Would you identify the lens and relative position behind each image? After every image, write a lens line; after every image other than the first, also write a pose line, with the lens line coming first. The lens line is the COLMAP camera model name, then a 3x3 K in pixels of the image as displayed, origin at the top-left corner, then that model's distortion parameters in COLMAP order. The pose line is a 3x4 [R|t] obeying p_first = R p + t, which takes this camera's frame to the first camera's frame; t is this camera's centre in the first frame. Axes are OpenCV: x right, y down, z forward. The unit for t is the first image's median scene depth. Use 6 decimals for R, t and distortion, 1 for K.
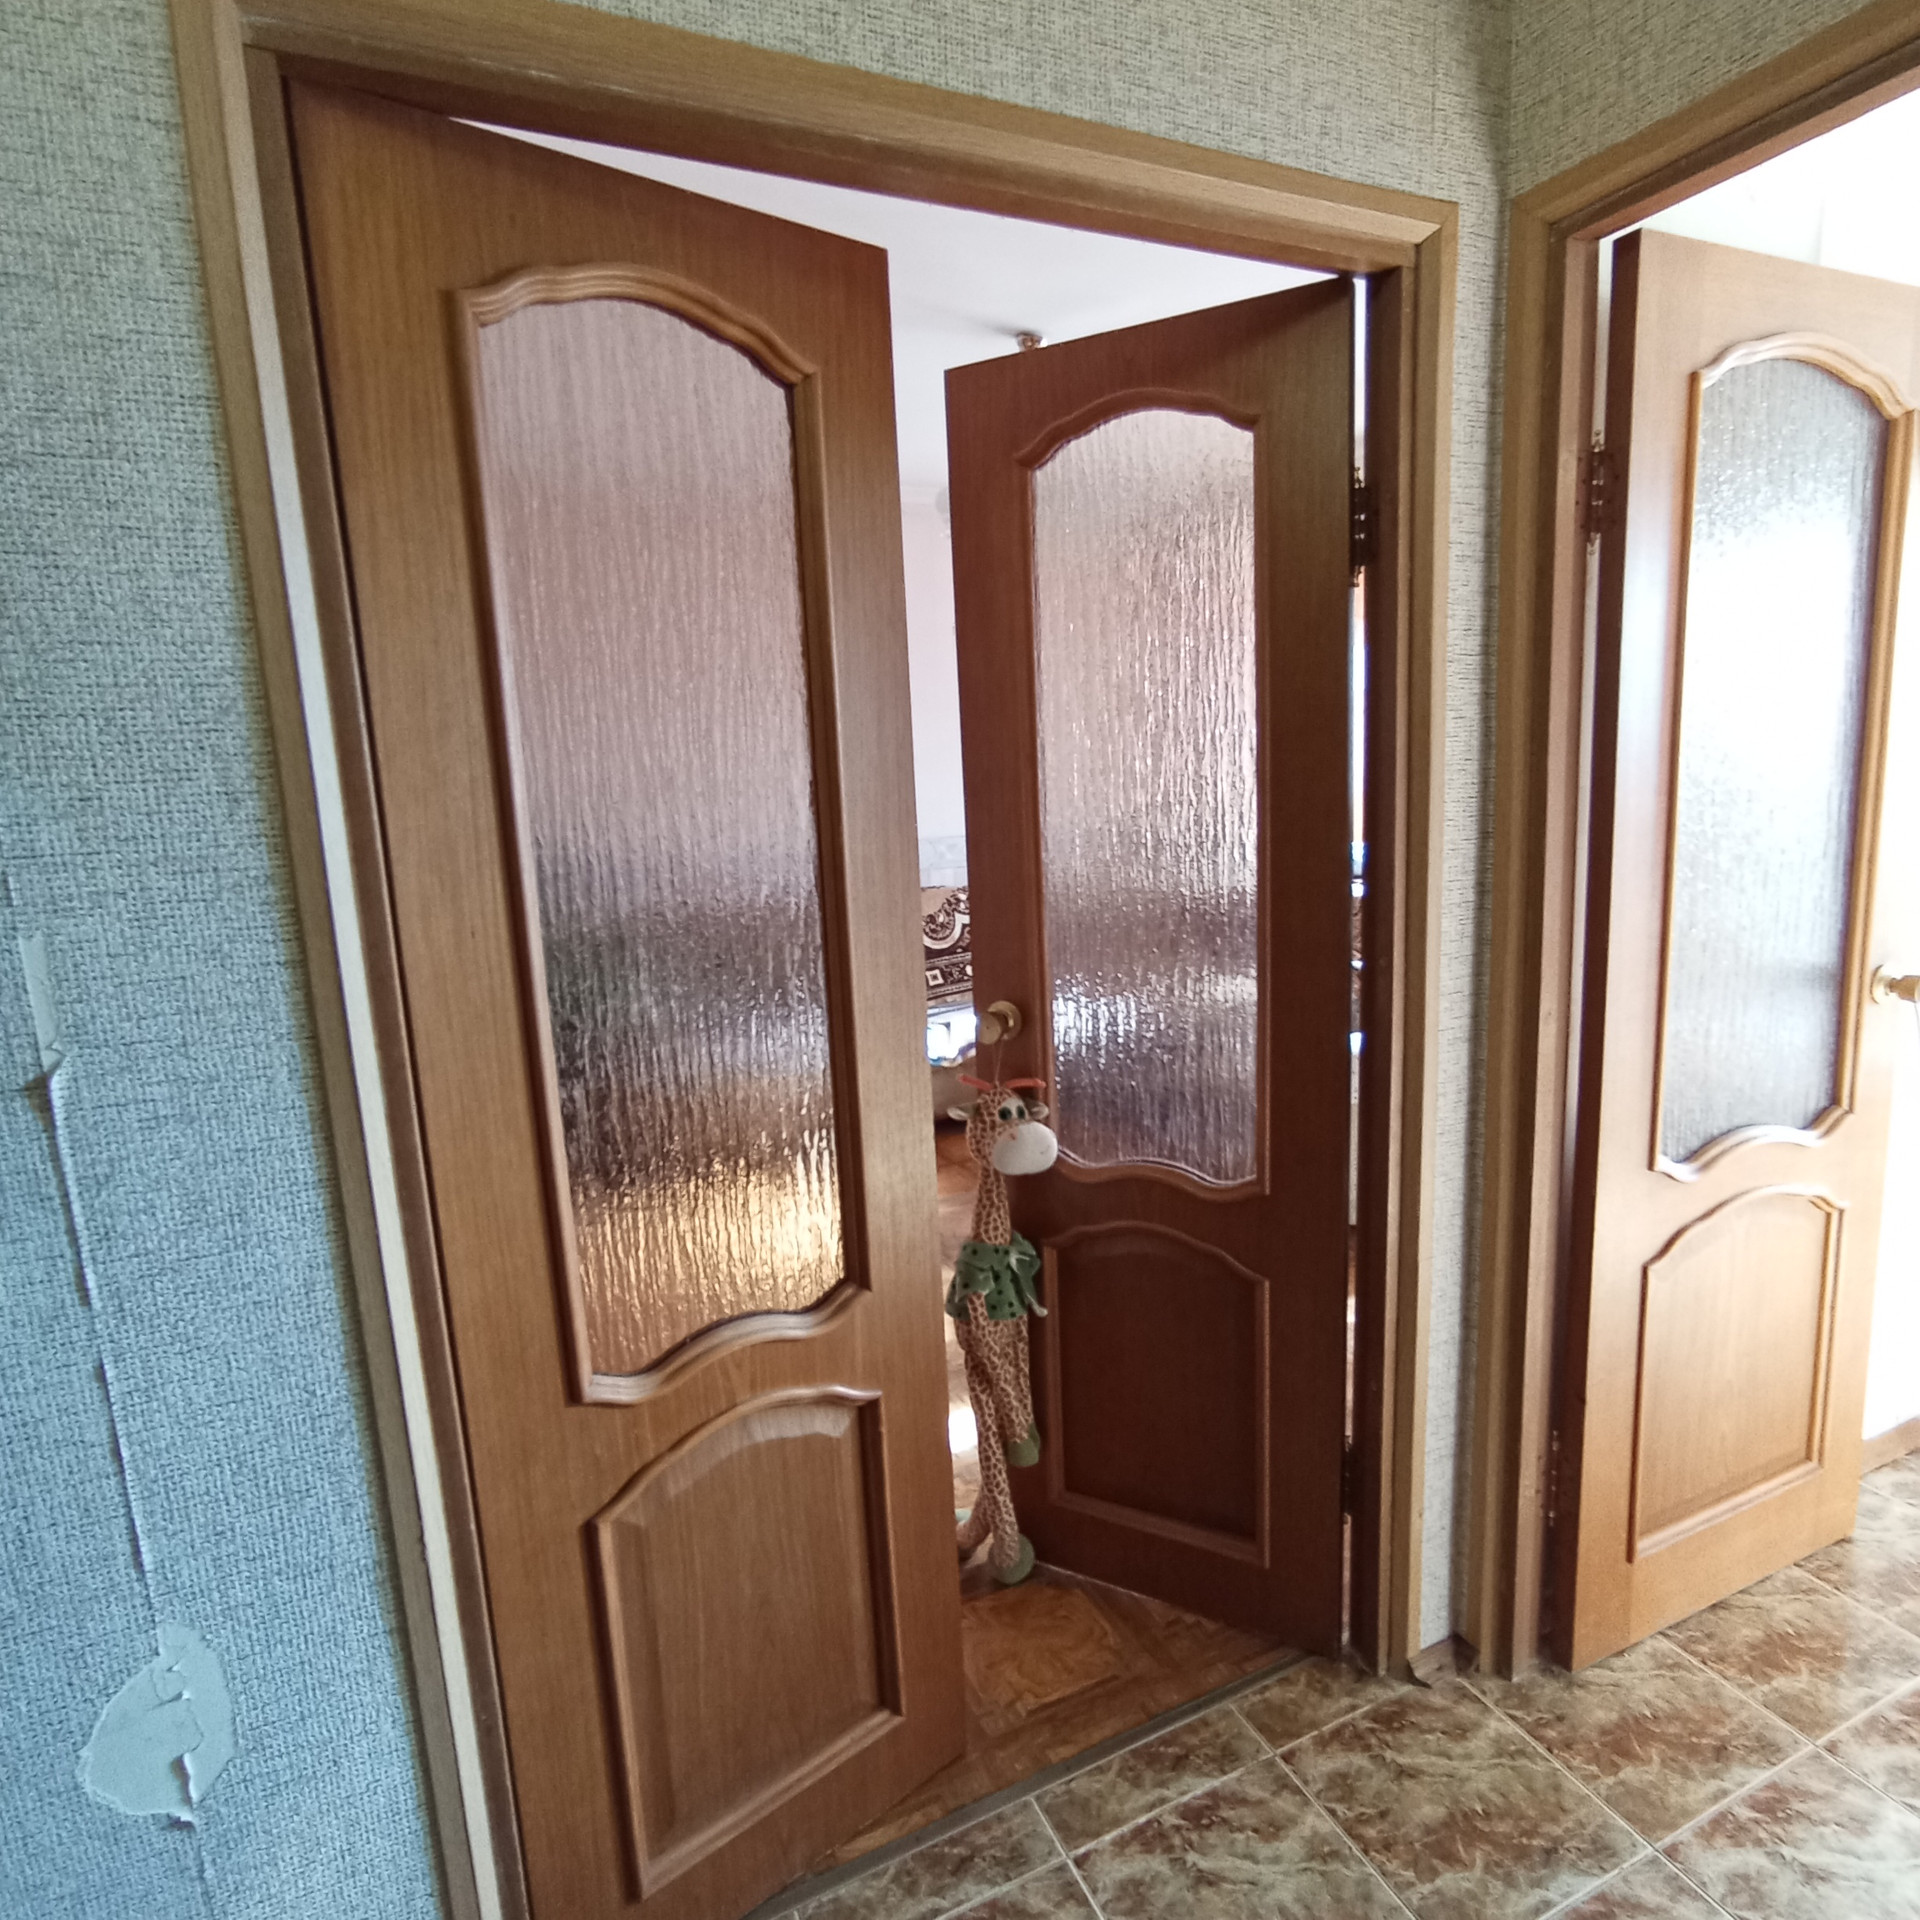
lens RADIAL K [[1140.3, 0, 963.8], [0, 1140.3, 957.2], [0, 0, 1]] dist [-0.009871, 0.000364]
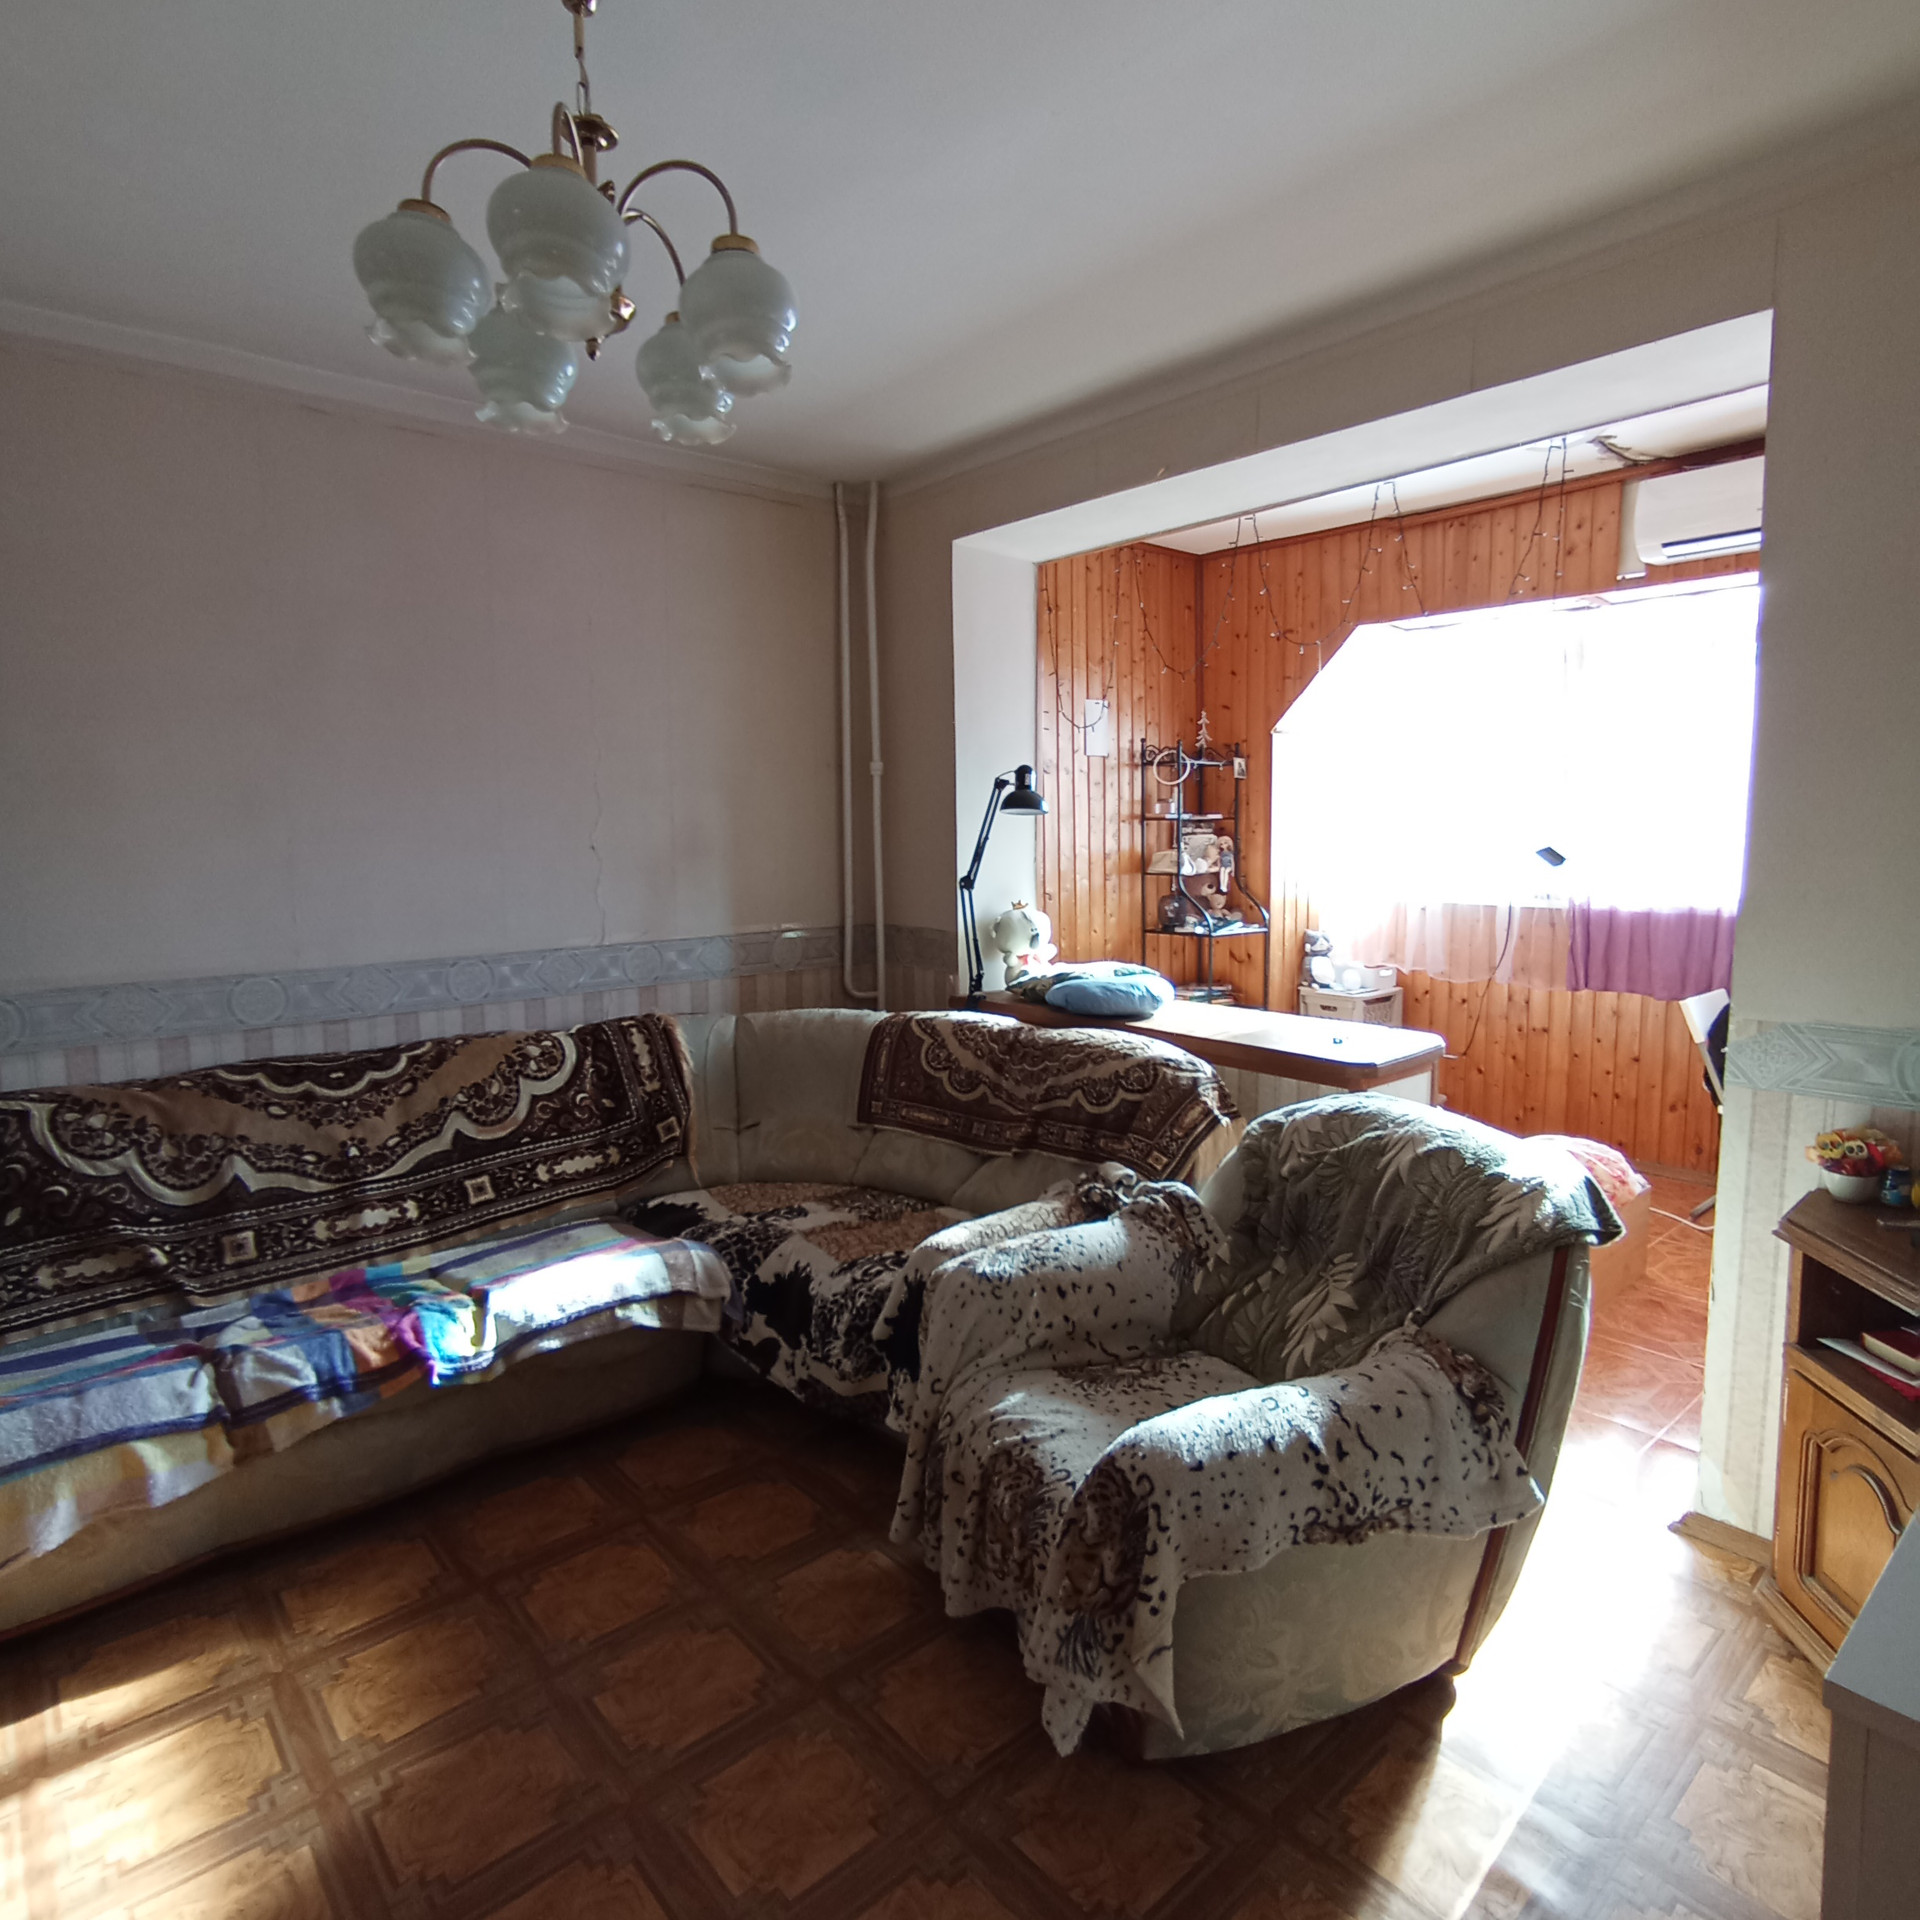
lens RADIAL K [[1140.3, 0, 961.6], [0, 1140.3, 957.8], [0, 0, 1]] dist [-0.009871, 0.000364]
pose [[0.959652, 0.003227, 0.281172, 0.048944], [0.015263, 0.997862, -0.063544, -0.061788], [-0.280776, 0.065272, 0.957551, 0.340179]]
